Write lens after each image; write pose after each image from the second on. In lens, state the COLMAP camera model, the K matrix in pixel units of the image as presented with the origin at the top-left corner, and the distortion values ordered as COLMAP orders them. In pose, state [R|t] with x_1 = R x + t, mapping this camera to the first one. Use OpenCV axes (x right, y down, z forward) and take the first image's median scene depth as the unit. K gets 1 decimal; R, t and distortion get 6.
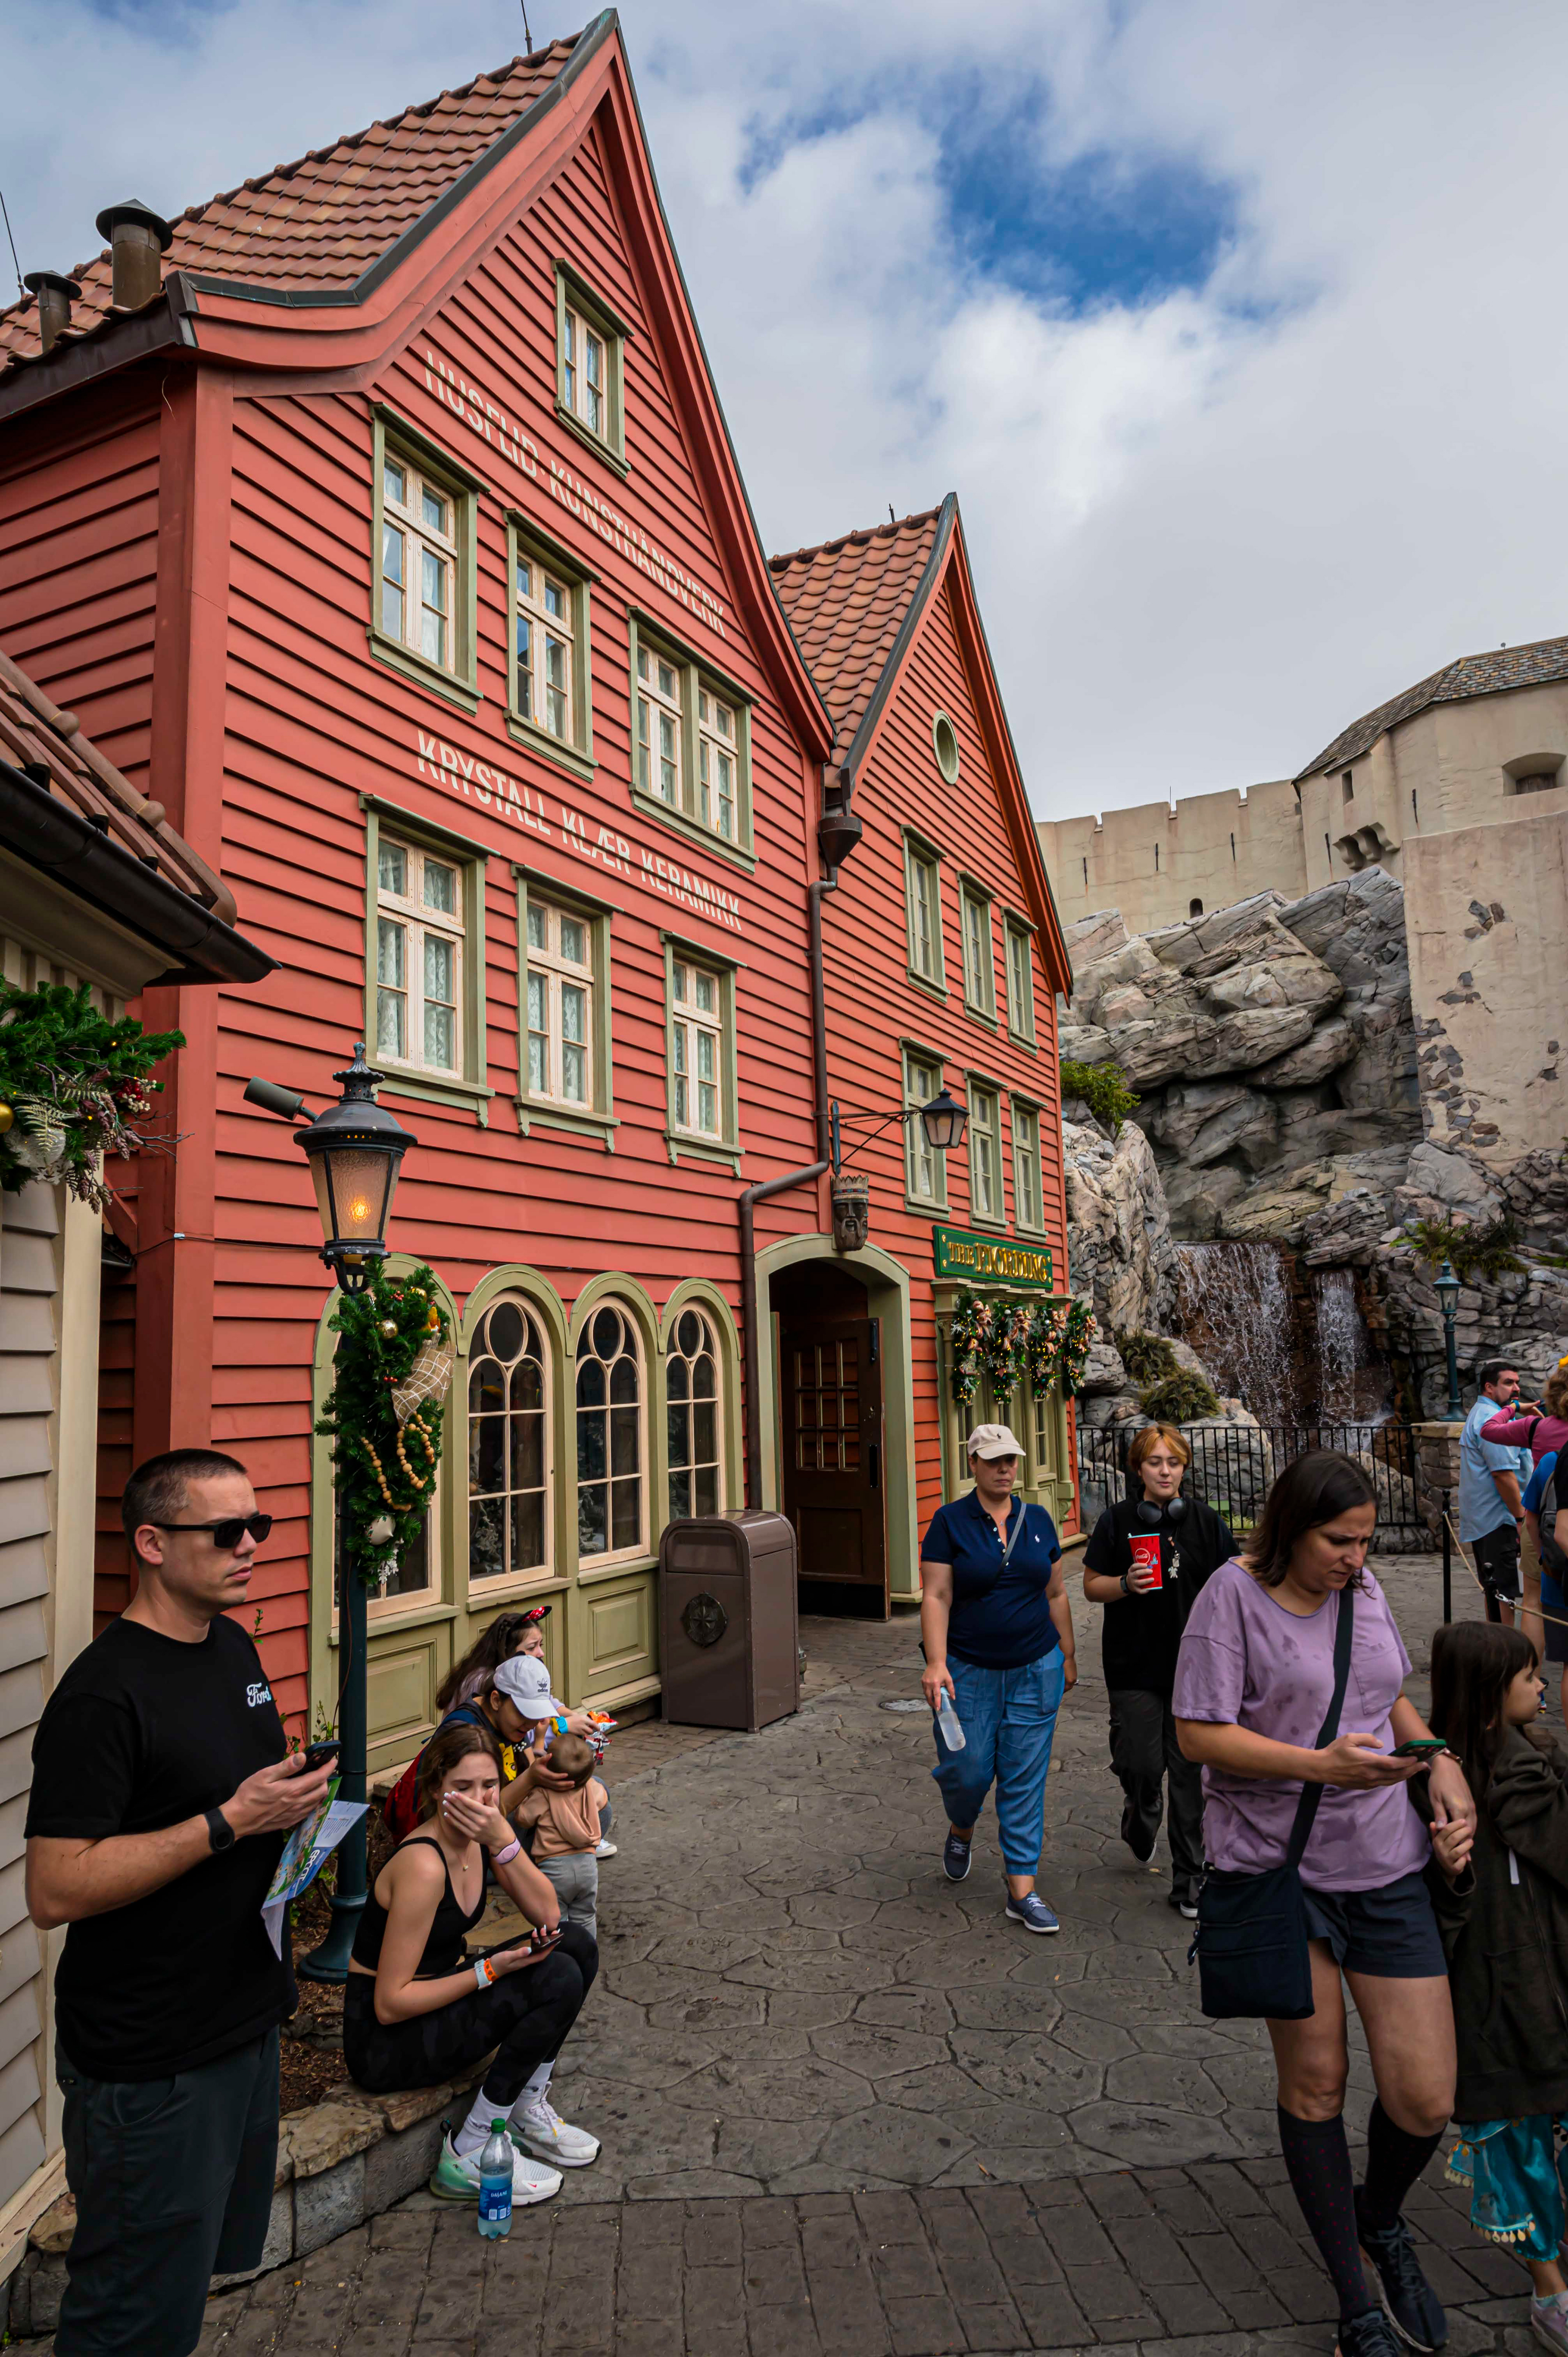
lens RADIAL K [[1537.9, 0, 784.0], [0, 1537.9, 1178.5], [0, 0, 1]] dist [-0.001743, 0.000086]
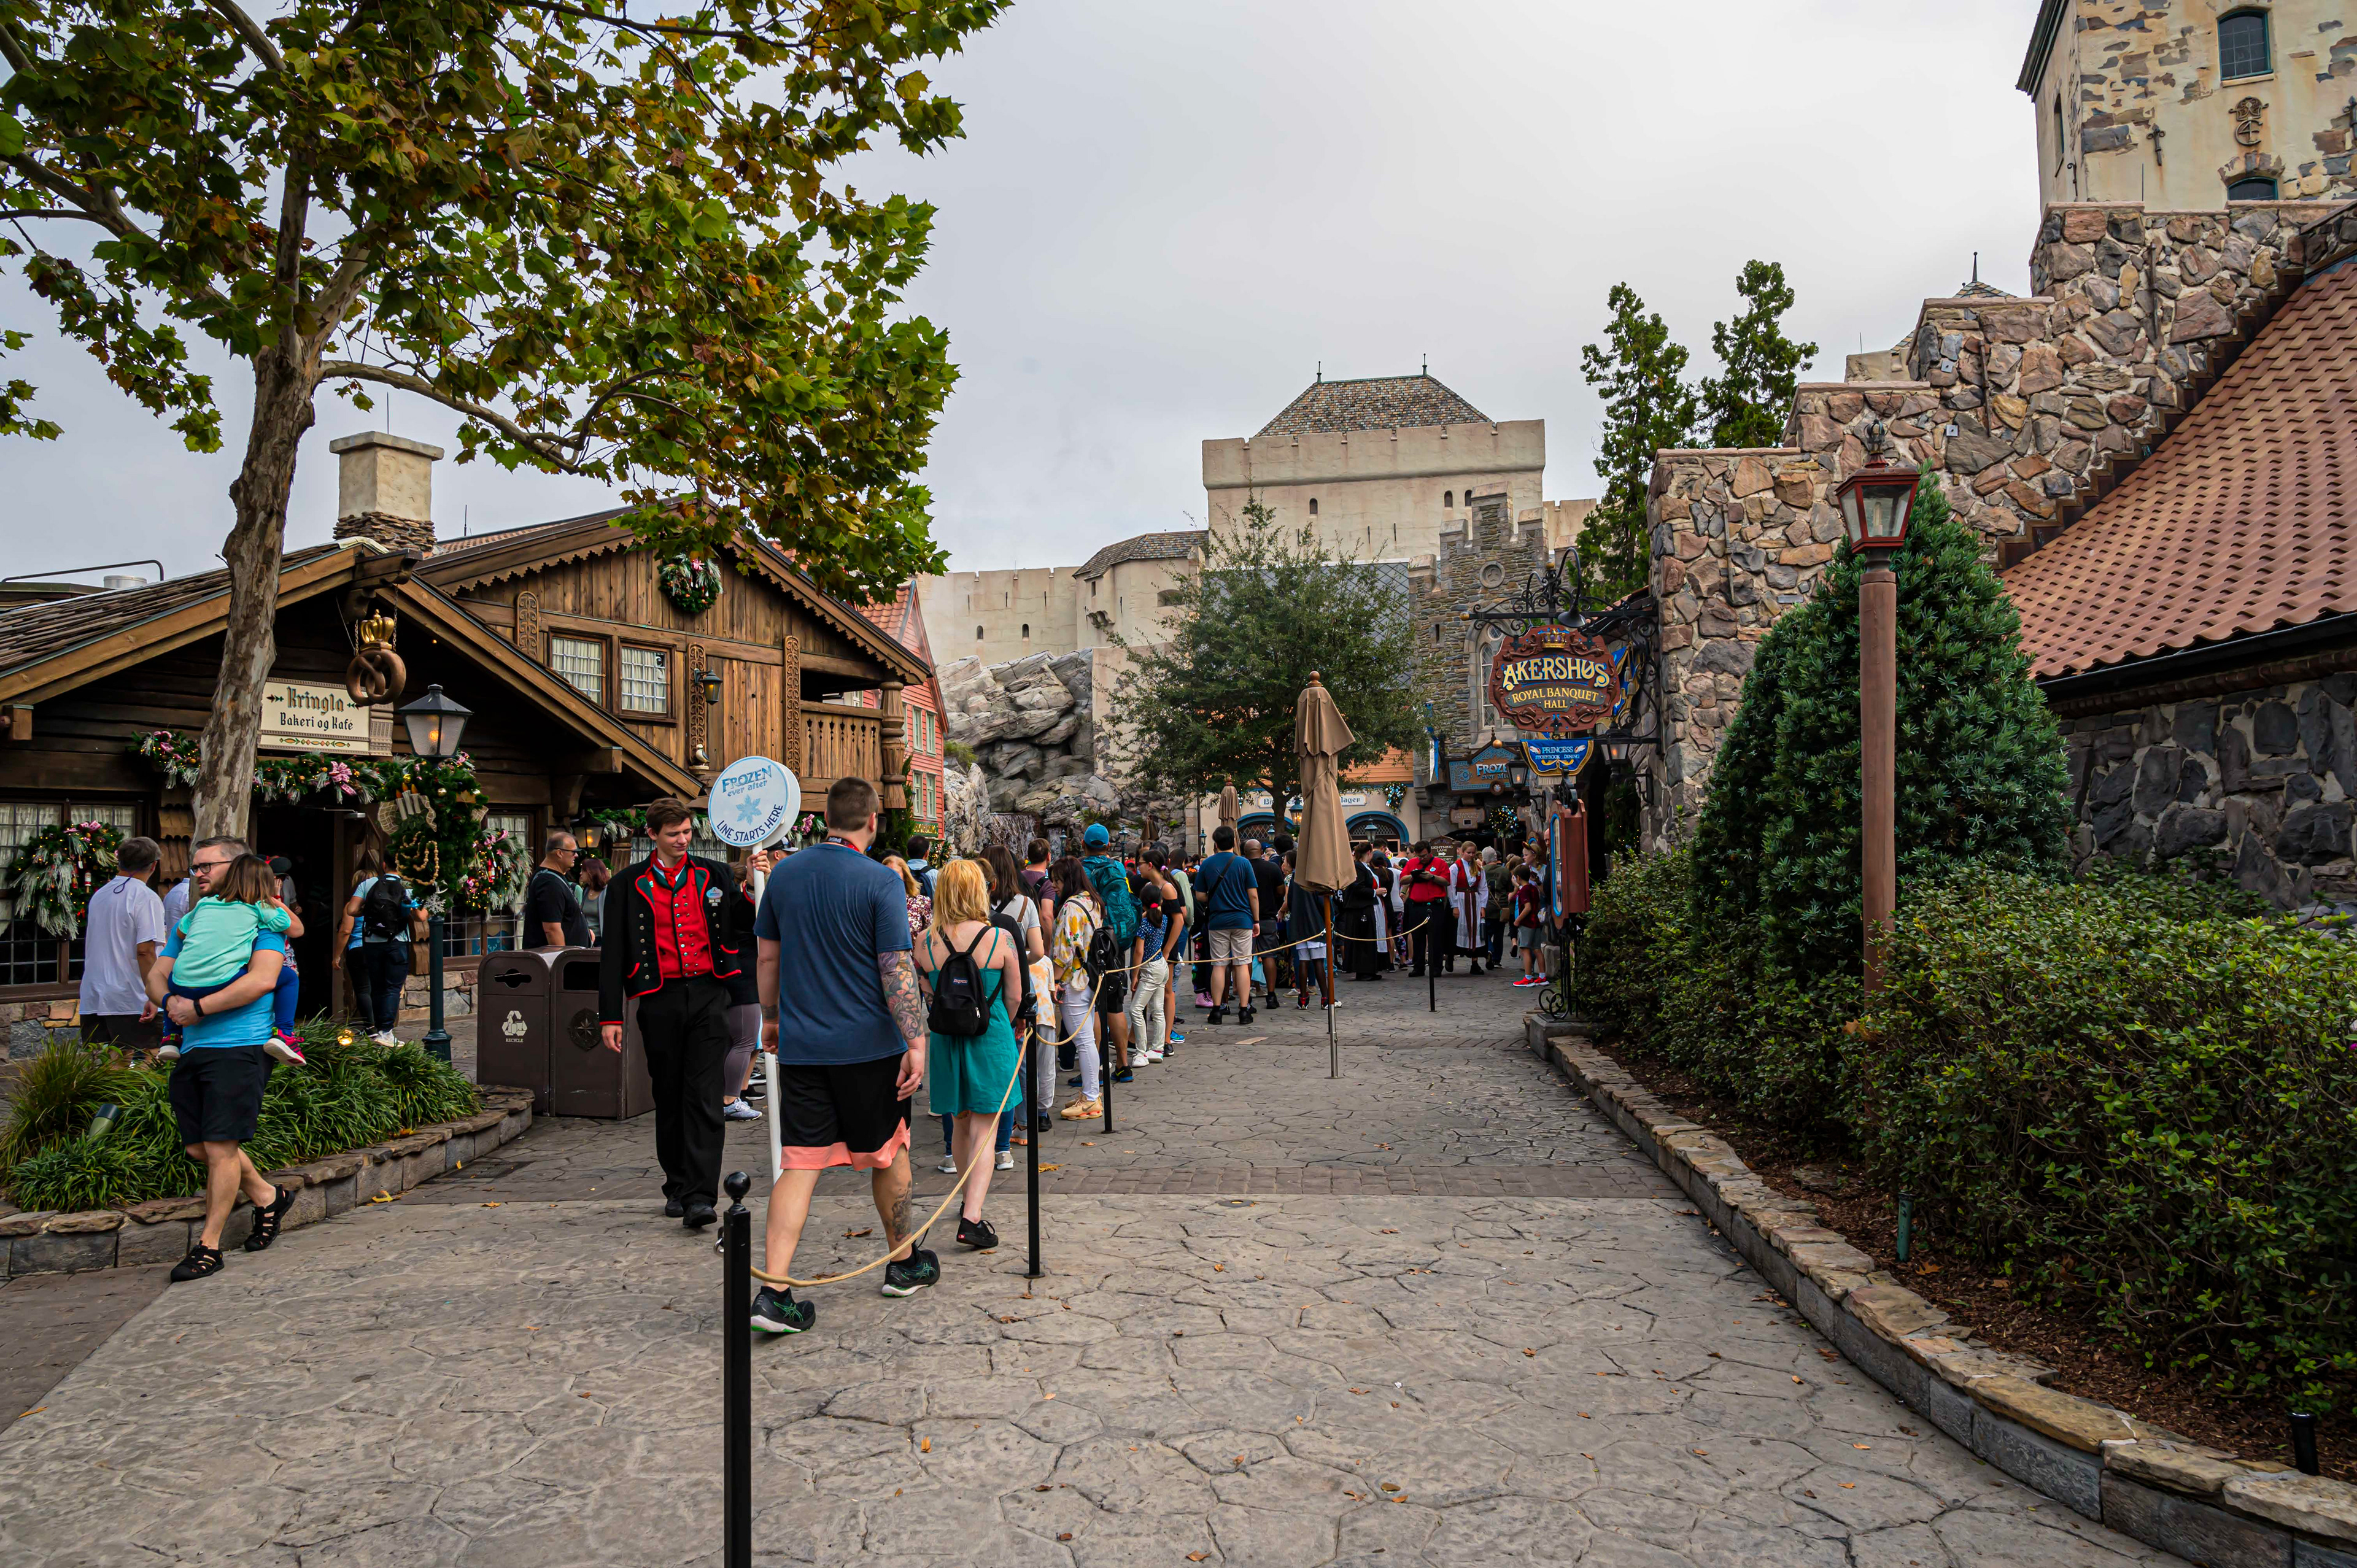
lens RADIAL K [[1538.0, 0, 1178.5], [0, 1538.0, 784.0], [0, 0, 1]] dist [-0.001743, 0.000086]
pose [[0.949904, 0.026151, 0.311444, -0.194083], [-0.043784, 0.997801, 0.049759, -0.123367], [-0.309458, -0.060903, 0.948961, -1.219359]]
